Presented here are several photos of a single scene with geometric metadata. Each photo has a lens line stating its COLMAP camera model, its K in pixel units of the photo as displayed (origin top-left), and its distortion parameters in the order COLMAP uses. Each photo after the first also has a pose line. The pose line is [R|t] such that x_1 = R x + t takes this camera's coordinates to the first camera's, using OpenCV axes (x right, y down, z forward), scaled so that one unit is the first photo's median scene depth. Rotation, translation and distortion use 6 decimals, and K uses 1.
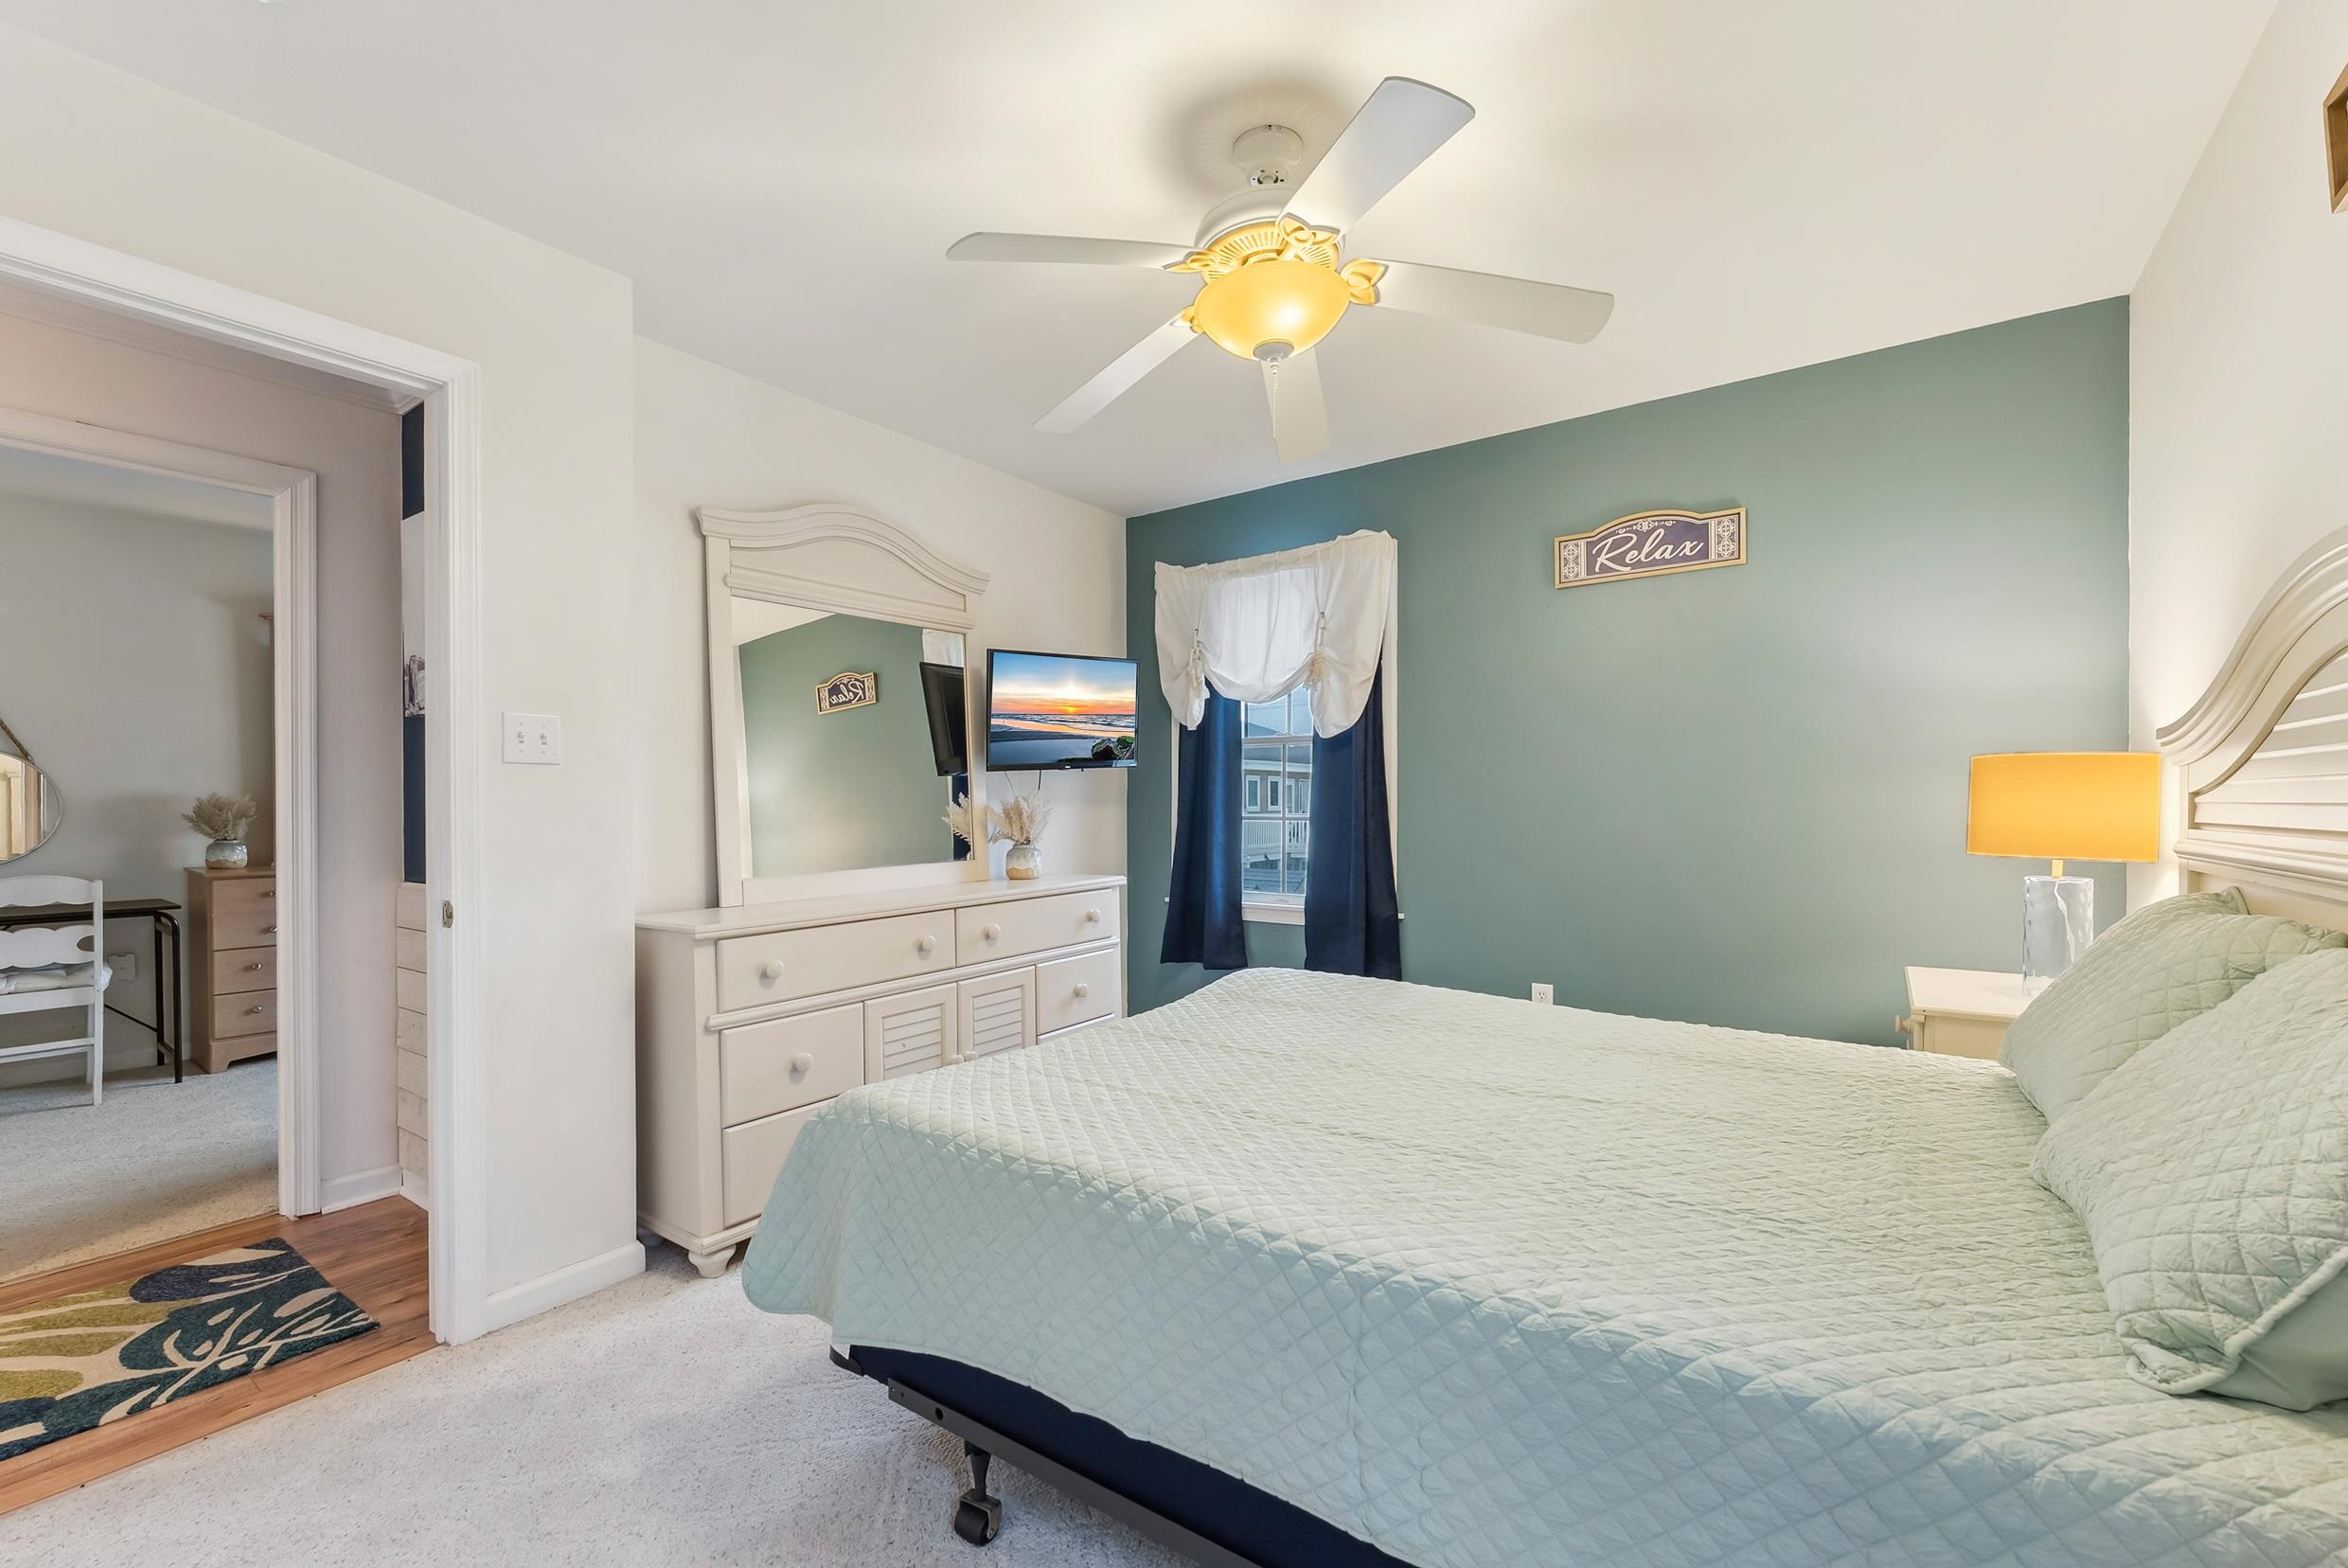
lens RADIAL K [[963.1, 0, 1172.3], [0, 963.1, 780.8], [0, 0, 1]] dist [0.002217, 0.000227]
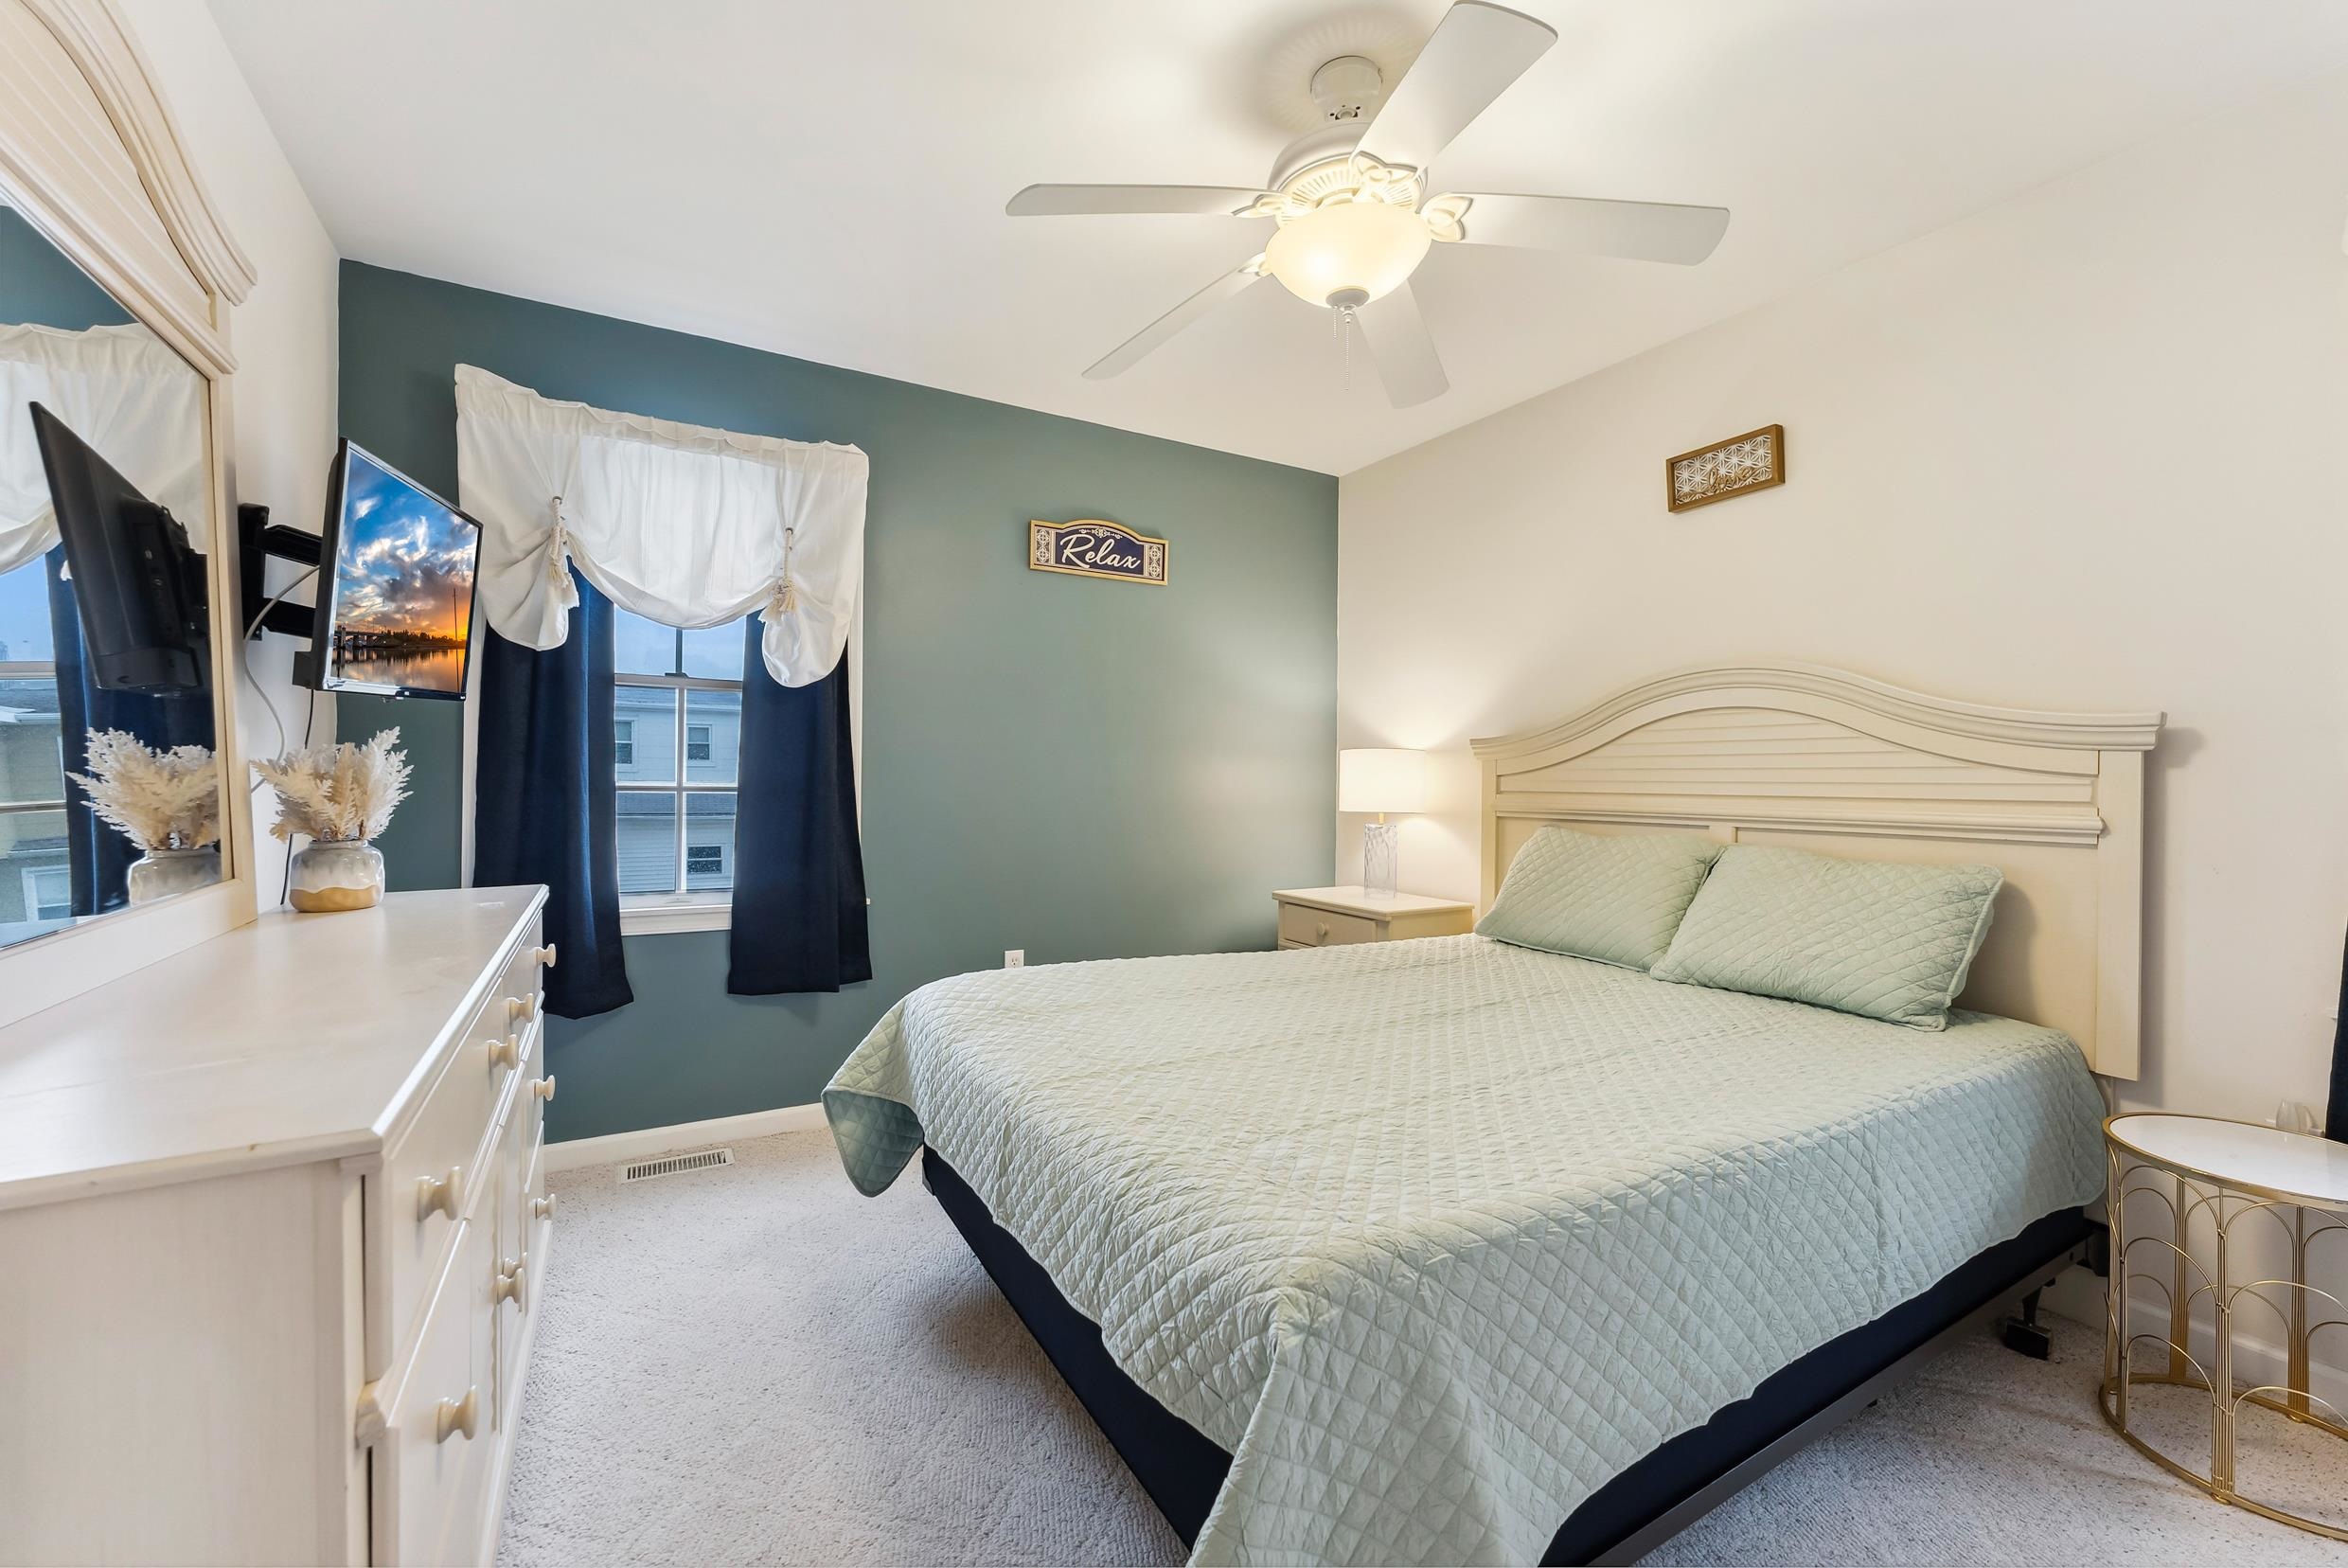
lens RADIAL K [[932.2, 0, 1175.4], [0, 932.2, 779.3], [0, 0, 1]] dist [-0.000123, -0.000432]
pose [[0.419162, 0.010544, 0.907850, -0.452893], [-0.035169, 0.999371, 0.004630, 0.017560], [-0.907230, -0.033869, 0.419269, 0.434053]]
